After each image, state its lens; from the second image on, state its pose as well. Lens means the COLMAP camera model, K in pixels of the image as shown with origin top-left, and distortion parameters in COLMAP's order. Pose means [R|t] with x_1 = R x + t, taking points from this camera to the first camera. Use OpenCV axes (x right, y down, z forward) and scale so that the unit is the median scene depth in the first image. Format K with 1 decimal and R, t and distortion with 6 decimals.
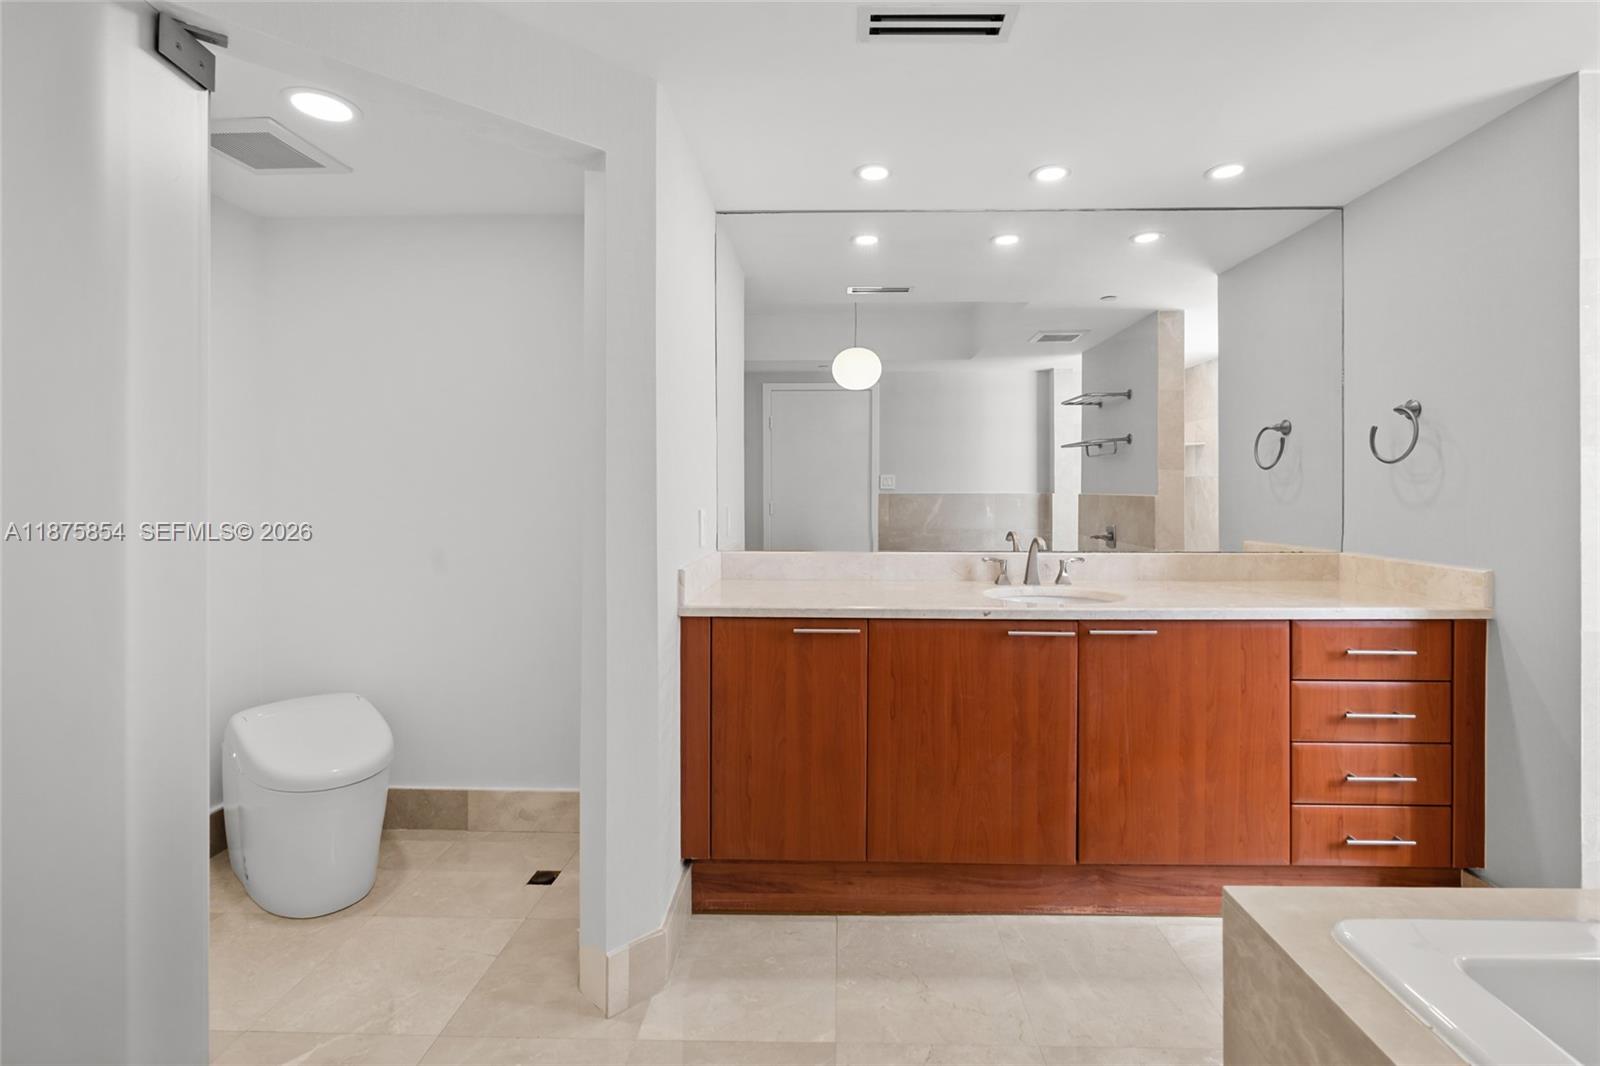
lens RADIAL K [[709.0, 0, 829.8], [0, 709.0, 490.3], [0, 0, 1]] dist [-0.004881, 0.000509]
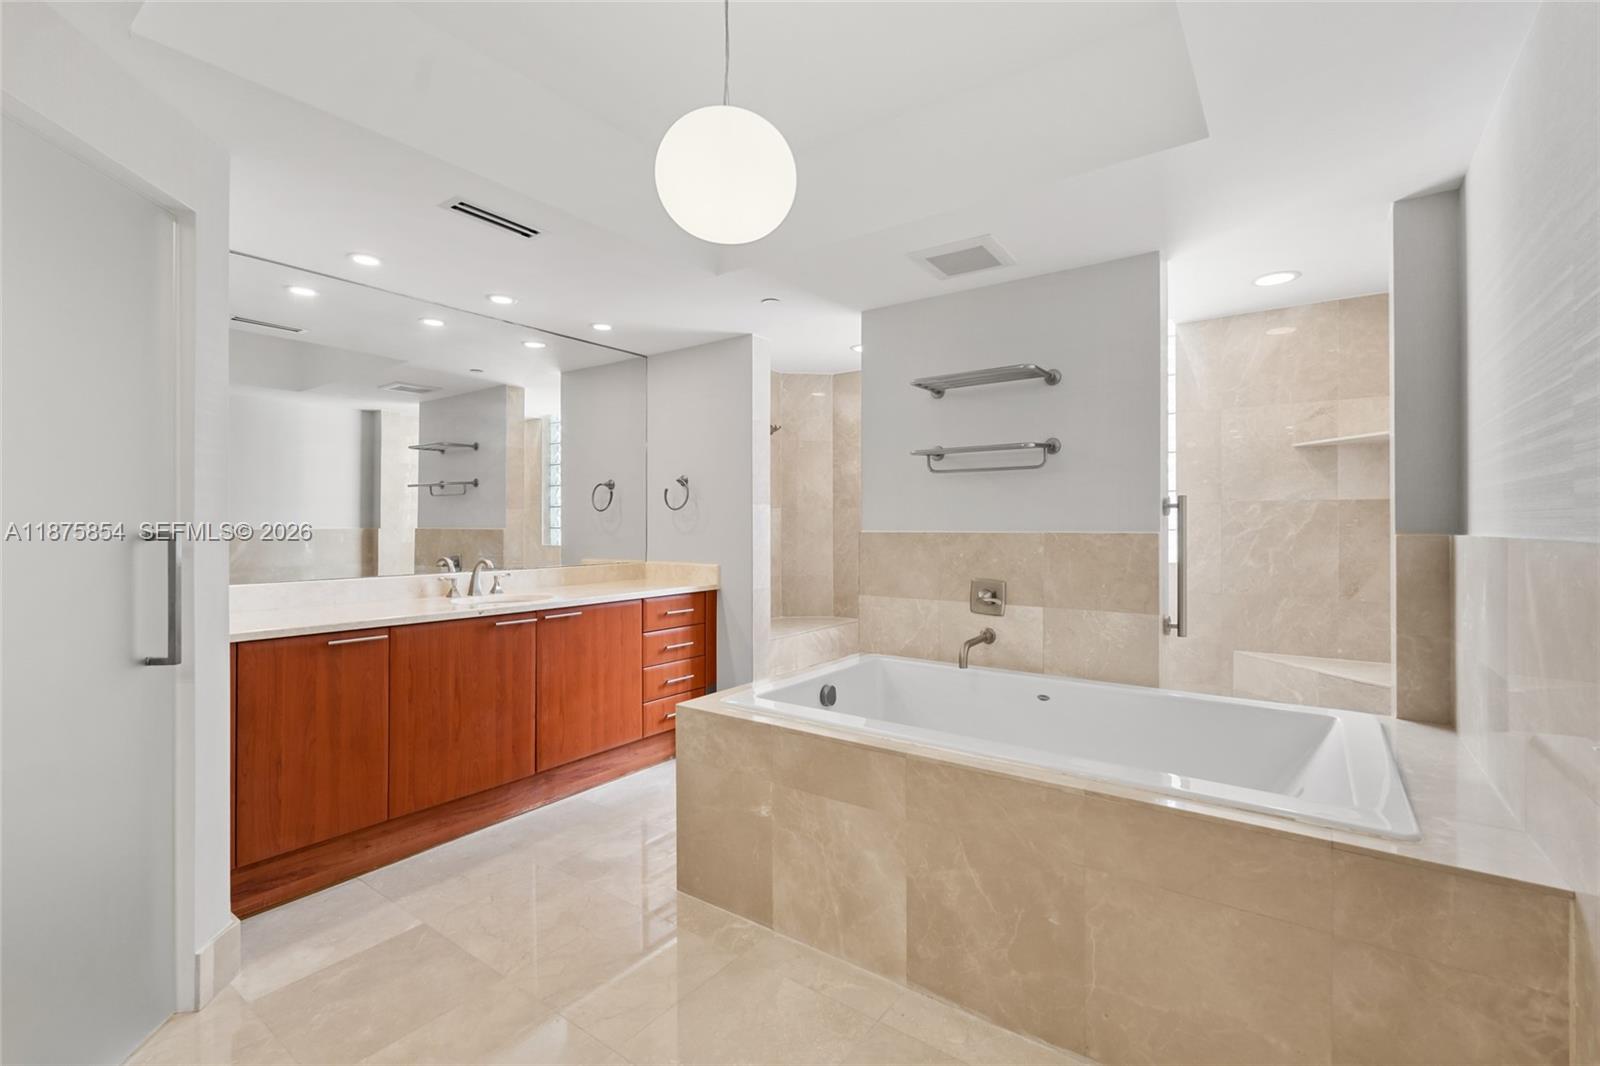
lens RADIAL K [[709.0, 0, 790.1], [0, 709.0, 526.0], [0, 0, 1]] dist [-0.004881, 0.000509]
pose [[0.575923, -0.001737, 0.817502, -0.555988], [0.001343, 0.999998, 0.001178, 0.001106], [-0.817503, 0.000420, 0.575924, -0.303054]]
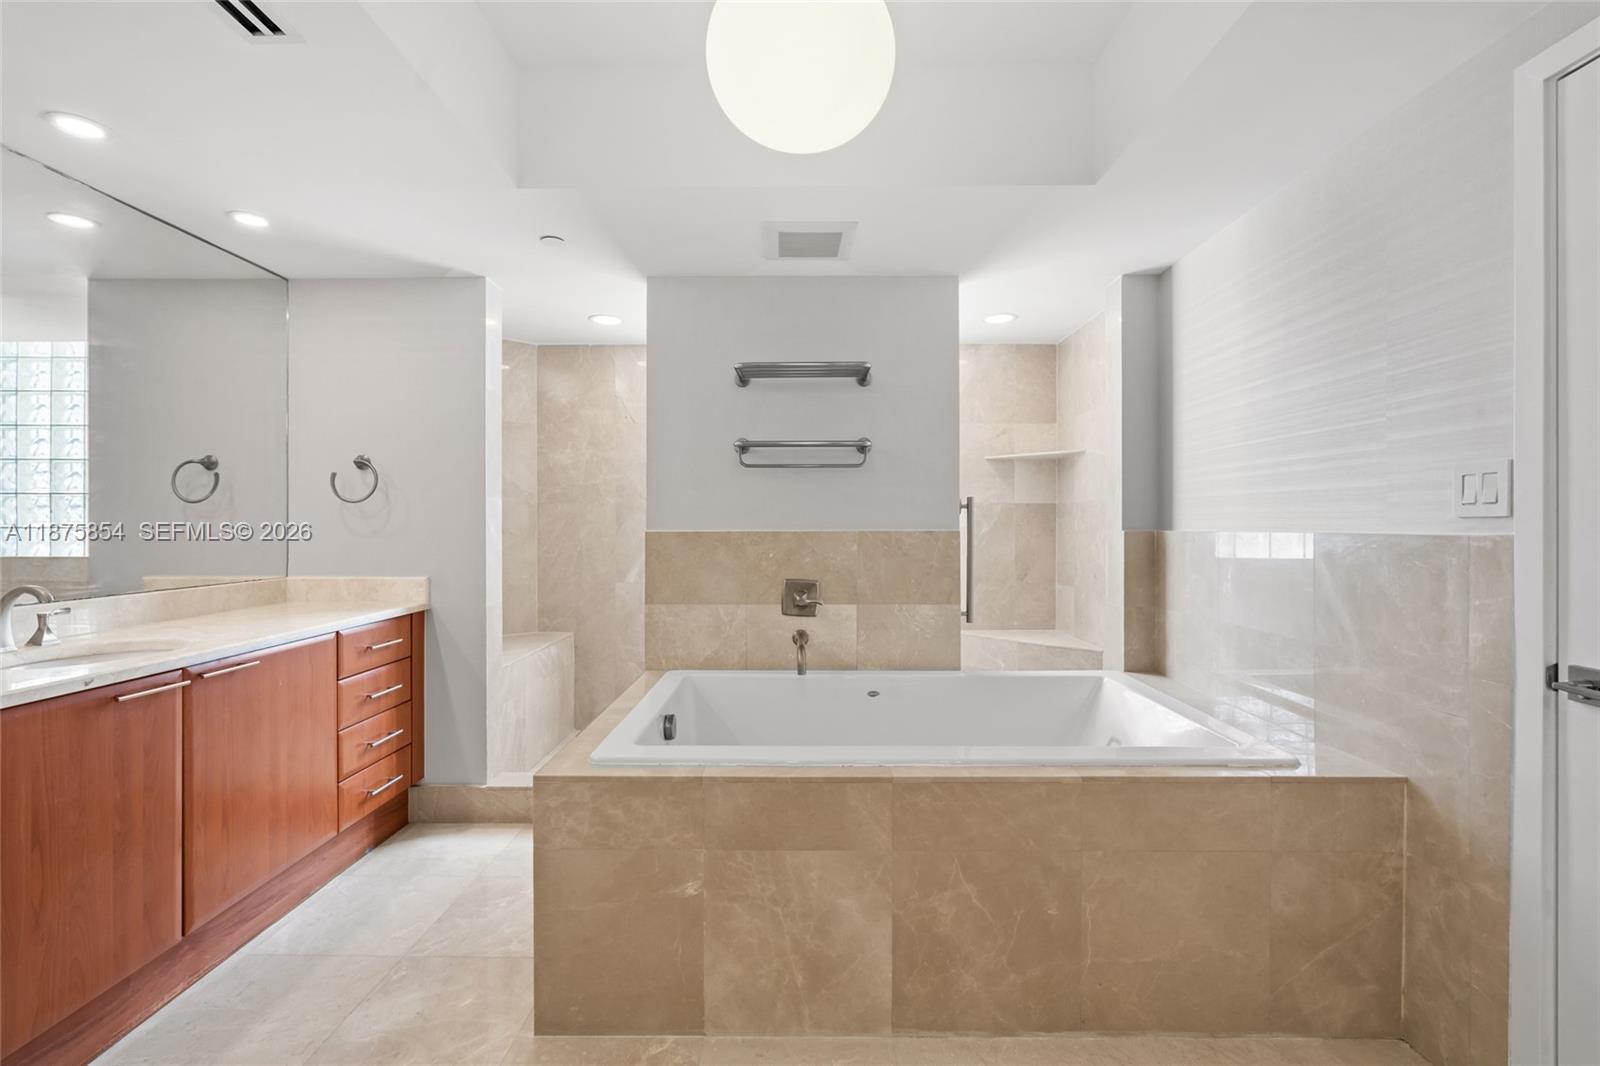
lens RADIAL K [[709.0, 0, 794.6], [0, 709.0, 527.1], [0, 0, 1]] dist [-0.004881, 0.000509]
pose [[-0.011267, -0.005766, 0.999920, -0.541051], [0.001604, 0.999982, 0.005785, 0.000522], [-0.999935, 0.001669, -0.011258, 0.225544]]
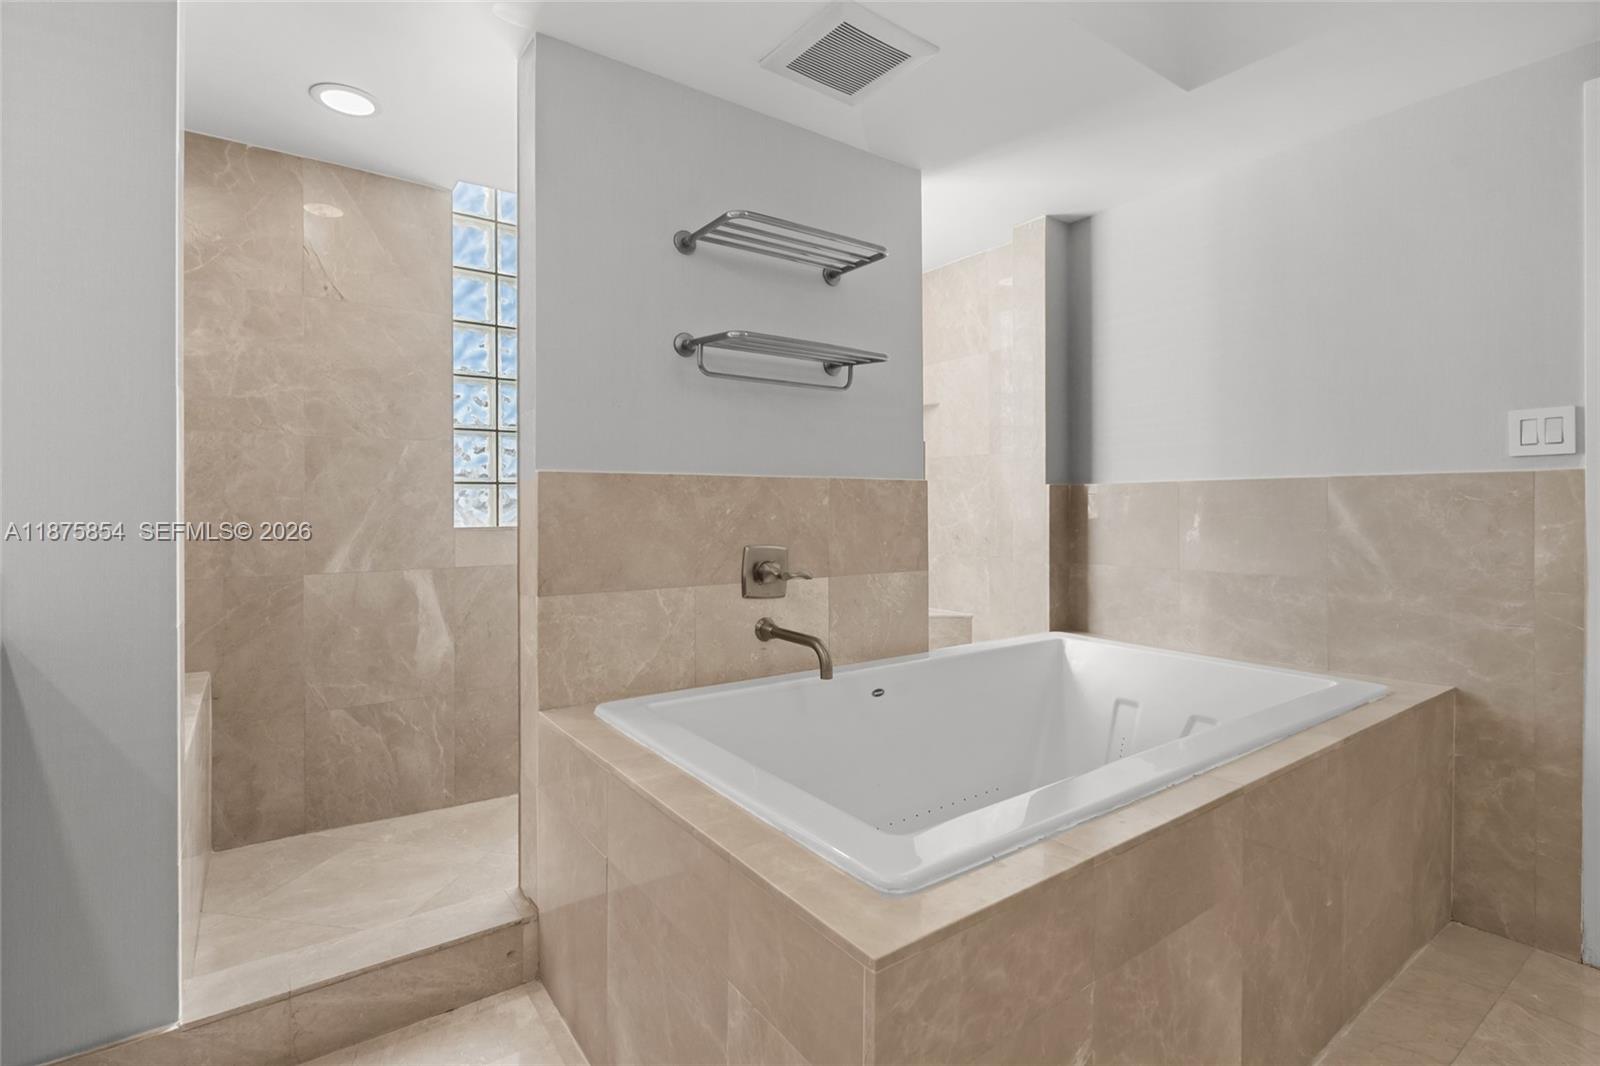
lens RADIAL K [[758.3, 0, 795.7], [0, 758.3, 507.7], [0, 0, 1]] dist [-0.002871, -0.000990]
pose [[-0.603649, -0.000613, 0.797250, -0.002800], [0.000955, 0.999998, 0.001491, 0.057979], [-0.797250, 0.001662, -0.603647, 0.794968]]
